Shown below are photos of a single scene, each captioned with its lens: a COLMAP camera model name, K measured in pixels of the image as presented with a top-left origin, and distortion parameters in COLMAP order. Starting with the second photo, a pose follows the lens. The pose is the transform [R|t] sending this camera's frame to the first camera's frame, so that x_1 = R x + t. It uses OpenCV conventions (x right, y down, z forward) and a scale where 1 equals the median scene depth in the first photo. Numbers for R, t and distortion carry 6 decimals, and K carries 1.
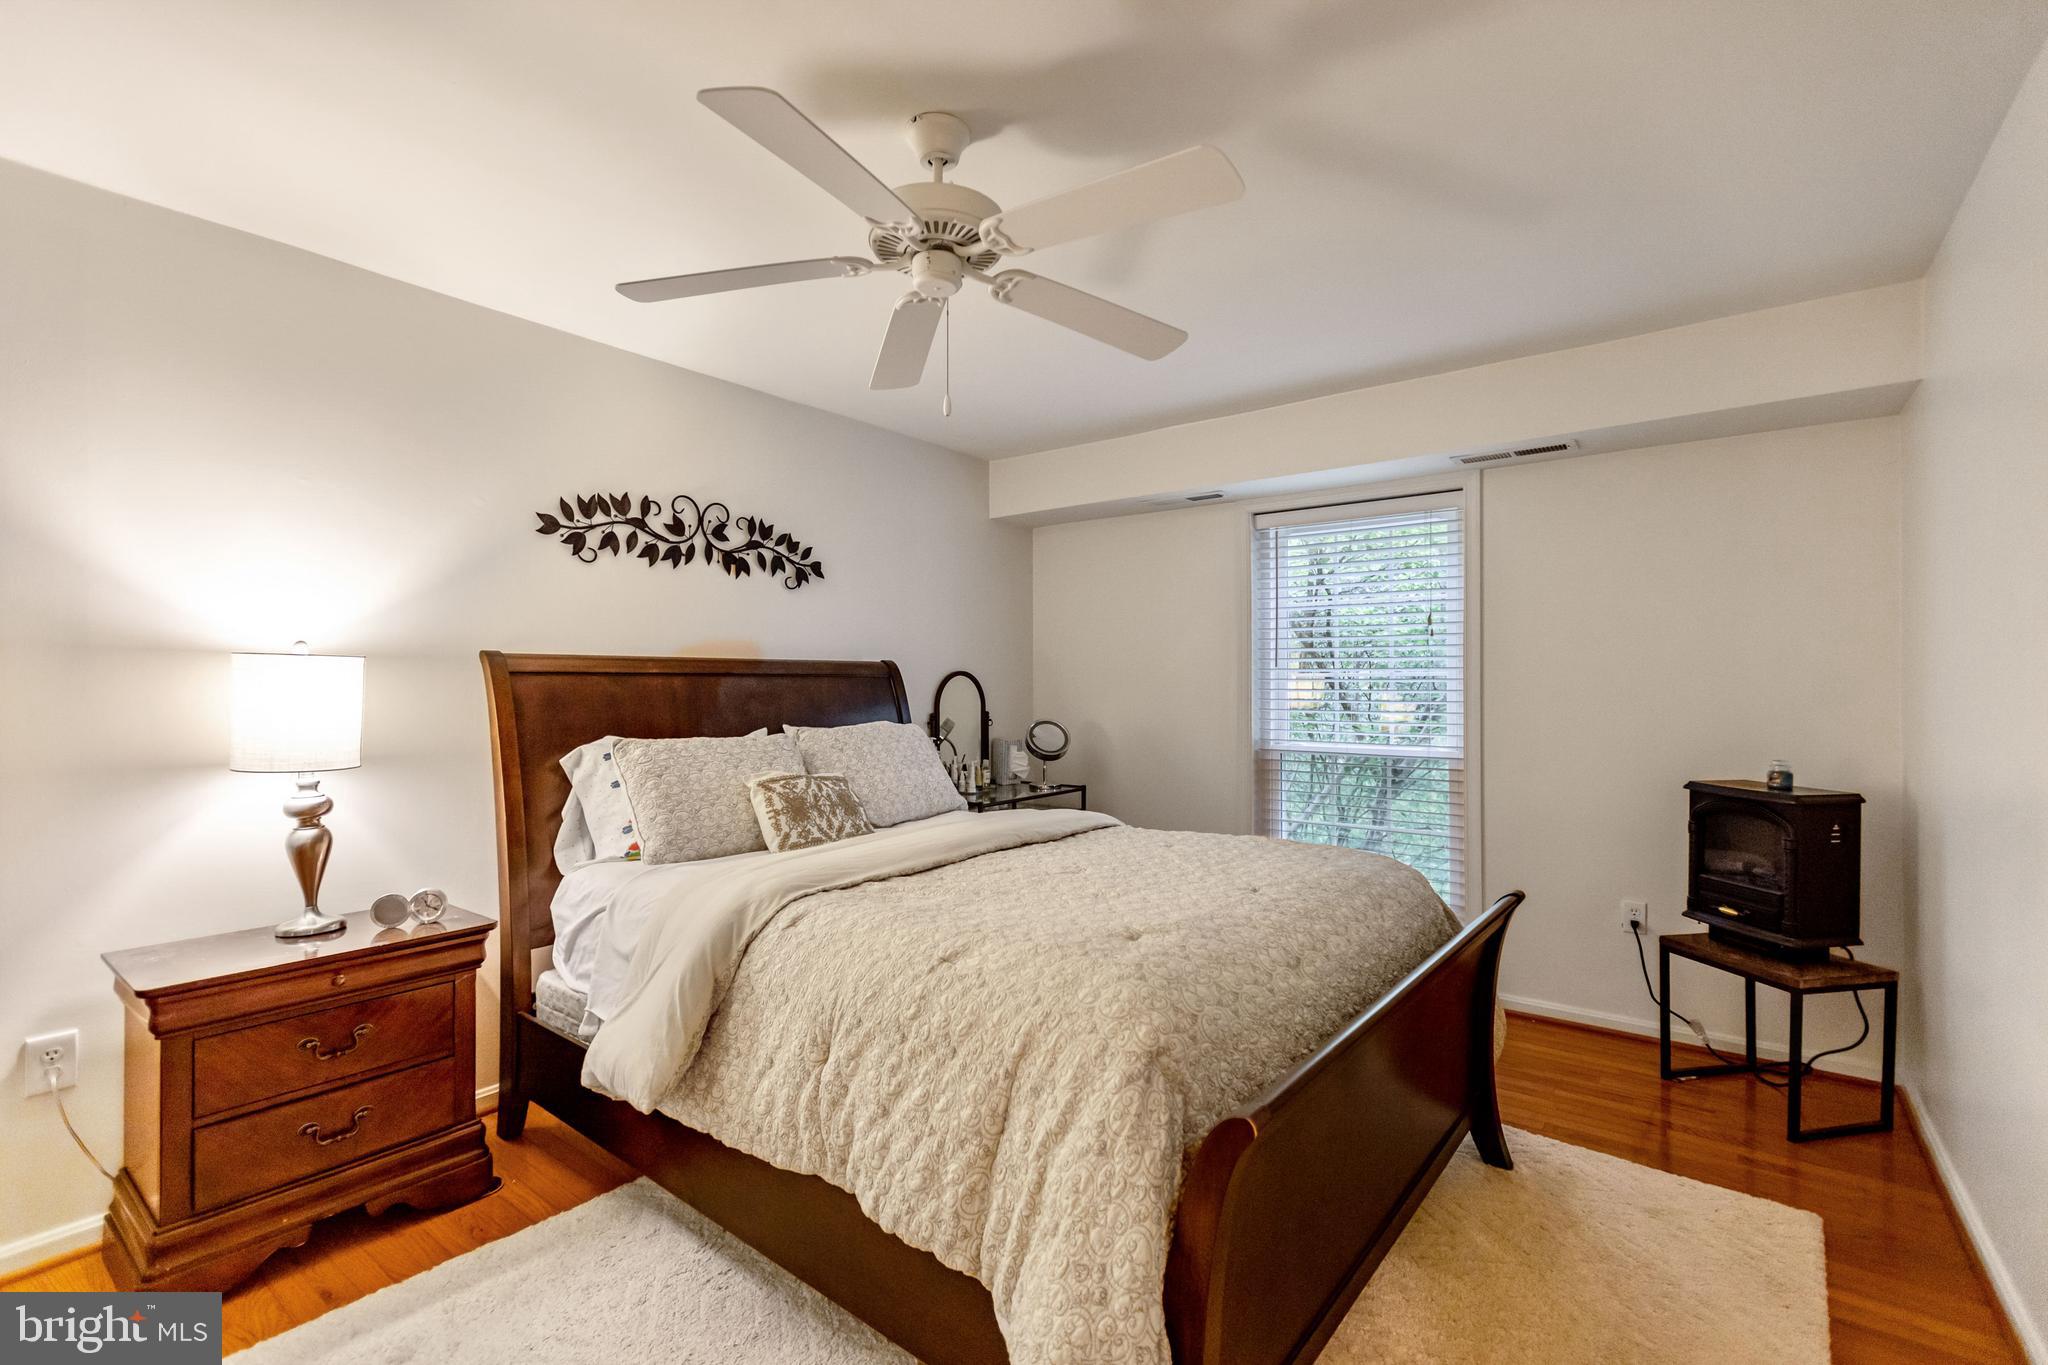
lens RADIAL K [[919.2, 0, 1025.8], [0, 919.2, 686.2], [0, 0, 1]] dist [0.009699, -0.003618]
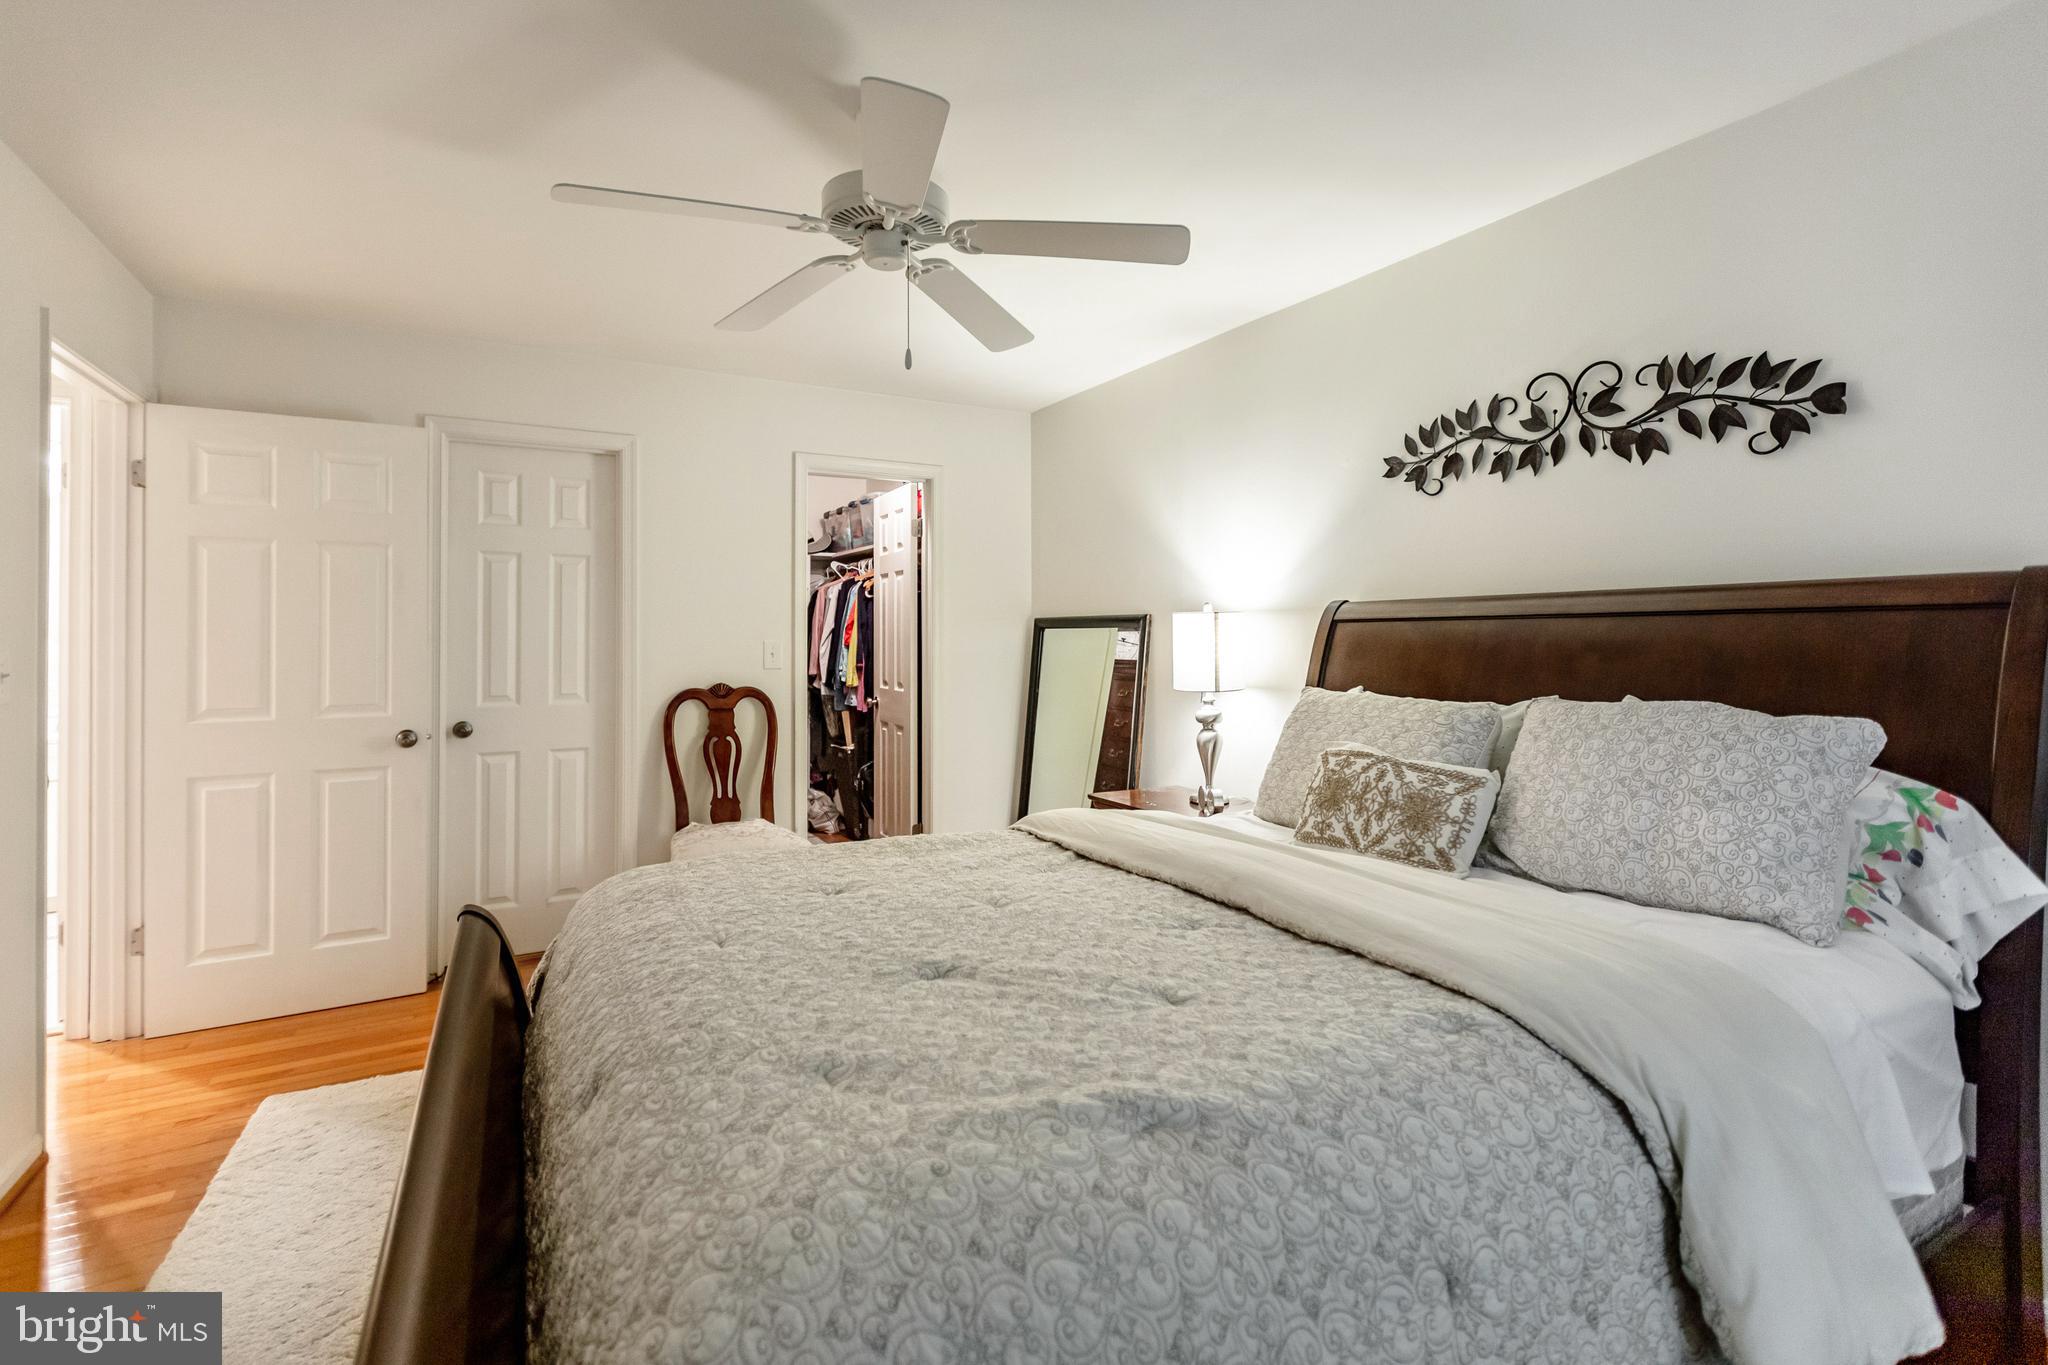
lens RADIAL K [[919.2, 0, 1022.3], [0, 919.2, 631.7], [0, 0, 1]] dist [0.009699, -0.003618]
pose [[-0.385249, -0.008722, -0.922772, 0.473407], [-0.004683, 0.999961, -0.007496, 0.006588], [0.922801, 0.001433, -0.385274, 0.911981]]
